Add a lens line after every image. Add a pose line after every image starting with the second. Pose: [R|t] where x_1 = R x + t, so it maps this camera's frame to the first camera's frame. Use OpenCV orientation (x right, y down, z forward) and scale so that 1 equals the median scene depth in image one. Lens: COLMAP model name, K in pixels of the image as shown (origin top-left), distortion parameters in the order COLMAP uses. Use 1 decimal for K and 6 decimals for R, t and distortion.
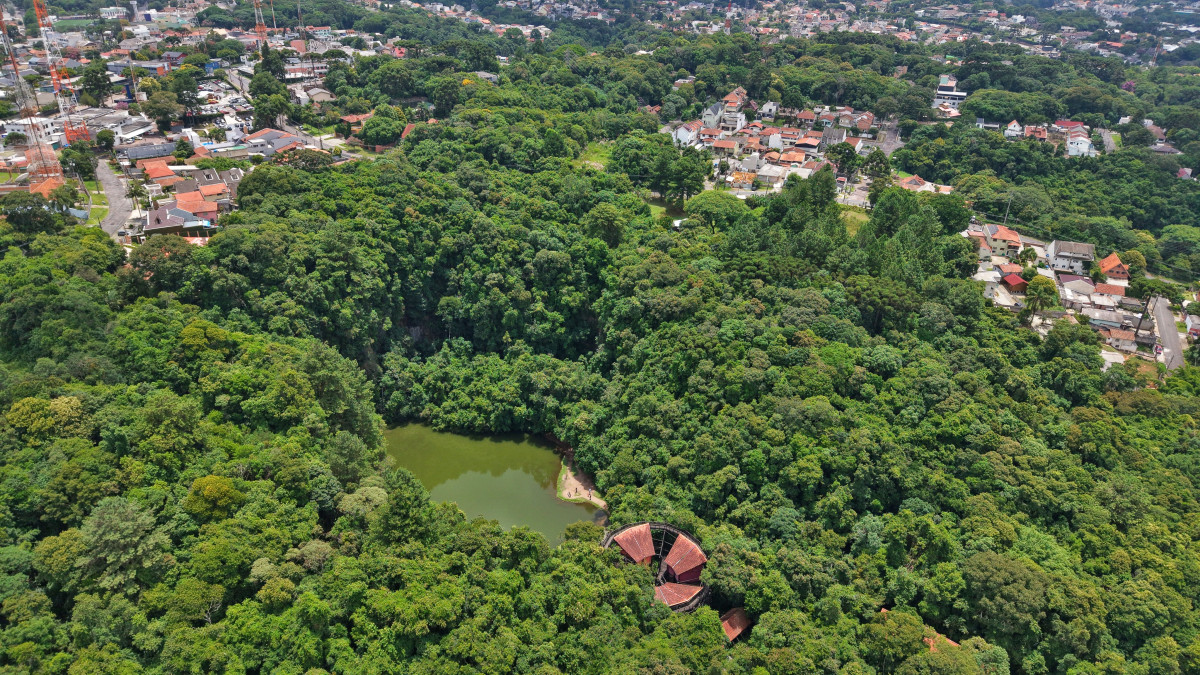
lens RADIAL K [[802.8, 0, 600.0], [0, 802.8, 337.5], [0, 0, 1]] dist [0.020498, -0.021347]
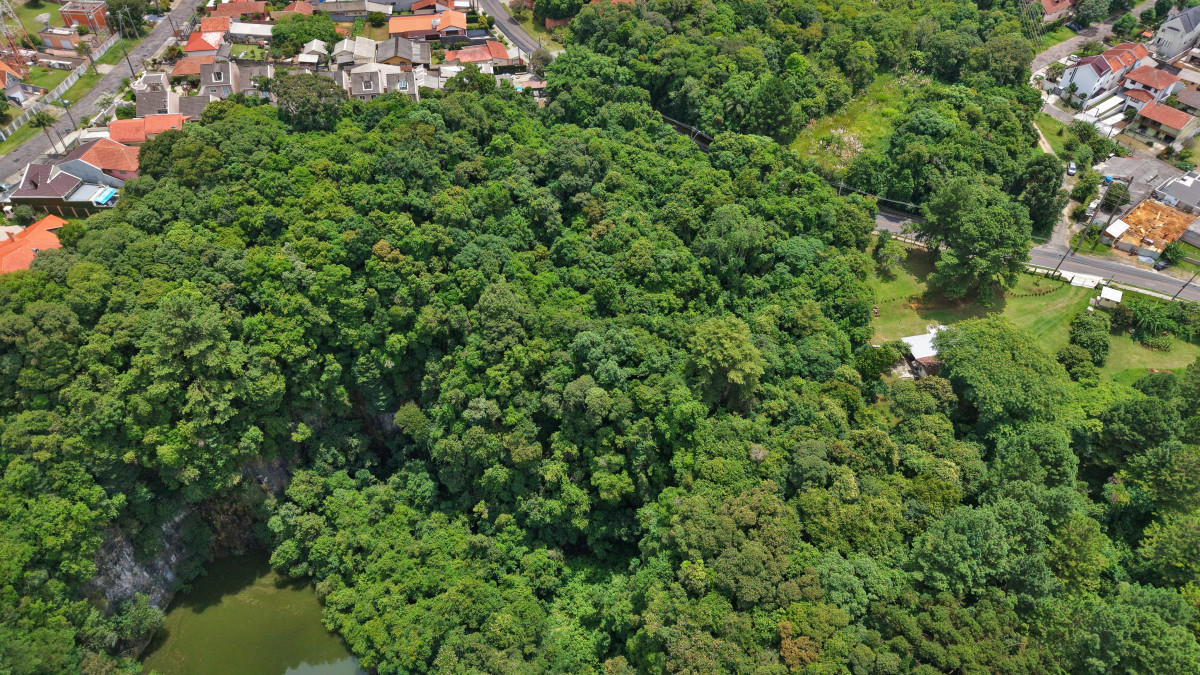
lens RADIAL K [[804.0, 0, 598.7], [0, 804.0, 335.2], [0, 0, 1]] dist [-0.001847, 0.005576]
pose [[0.865321, 0.337300, -0.370739, 0.127159], [-0.216830, 0.918800, 0.329836, -0.324244], [0.451889, -0.205027, 0.868194, 0.571409]]
